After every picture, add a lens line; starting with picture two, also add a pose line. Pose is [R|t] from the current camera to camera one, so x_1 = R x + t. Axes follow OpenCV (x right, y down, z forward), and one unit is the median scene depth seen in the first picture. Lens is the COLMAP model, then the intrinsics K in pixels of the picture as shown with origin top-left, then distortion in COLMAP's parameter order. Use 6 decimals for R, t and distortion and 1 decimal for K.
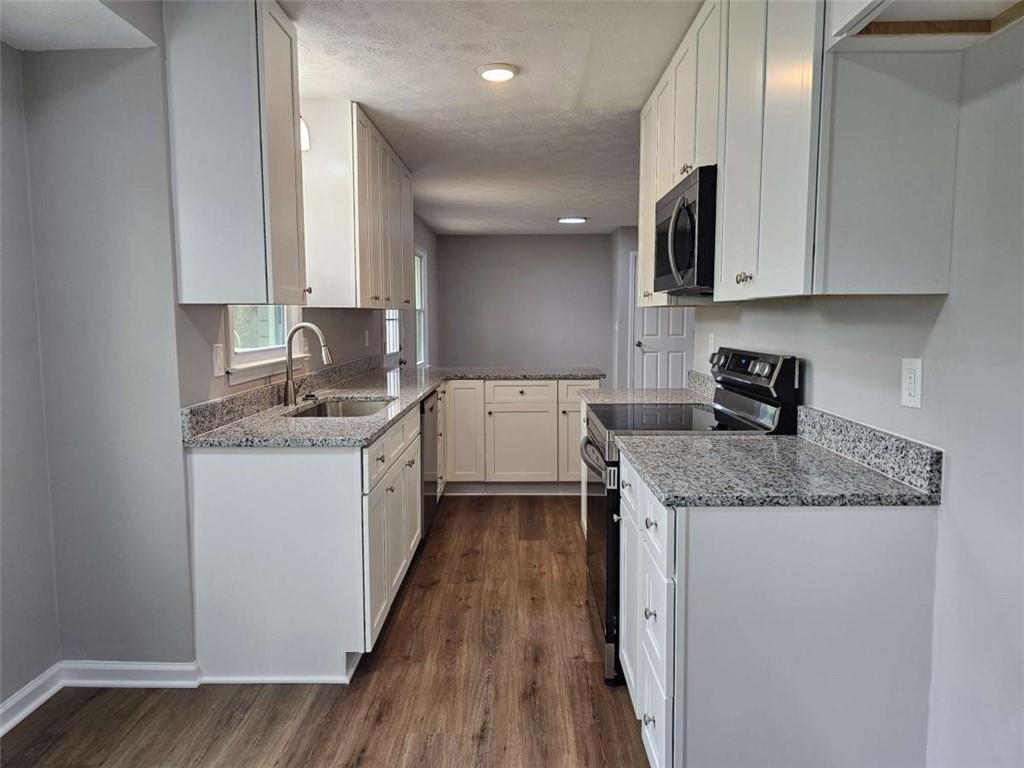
lens RADIAL K [[684.8, 0, 513.0], [0, 684.8, 381.4], [0, 0, 1]] dist [0.067609, -0.063363]
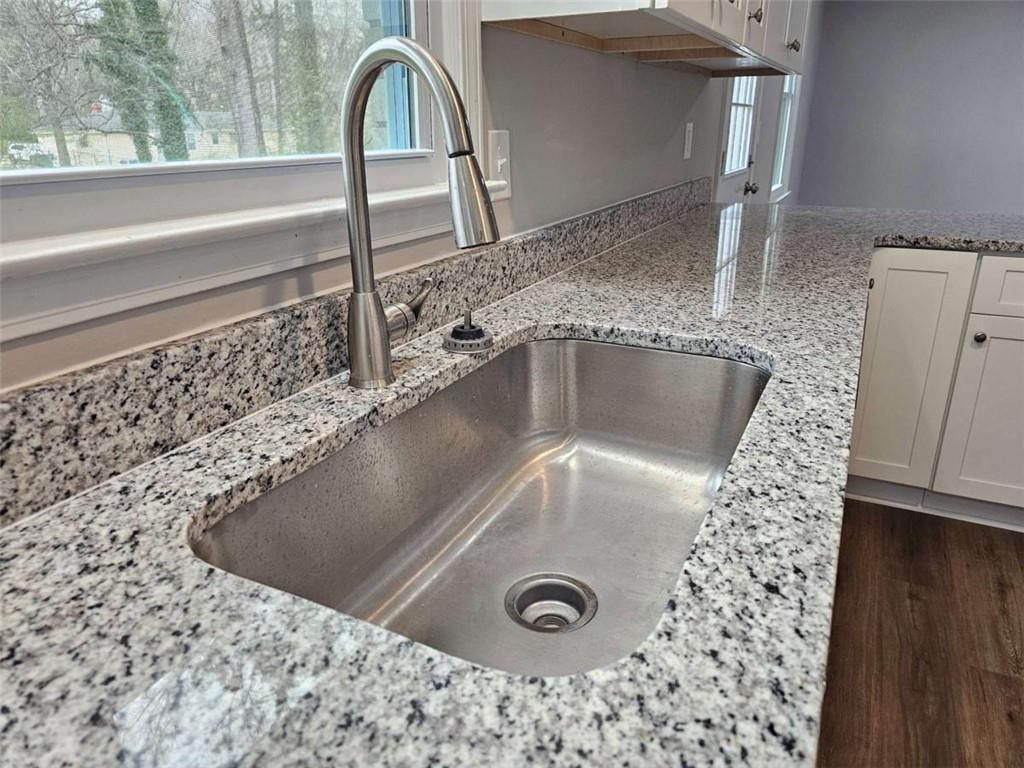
lens RADIAL K [[684.8, 0, 533.6], [0, 684.8, 372.7], [0, 0, 1]] dist [0.067609, -0.063363]
pose [[0.909203, 0.140564, -0.391907, -0.116525], [-0.039339, 0.966078, 0.255236, -0.029591], [0.414490, -0.216644, 0.883891, 0.578243]]
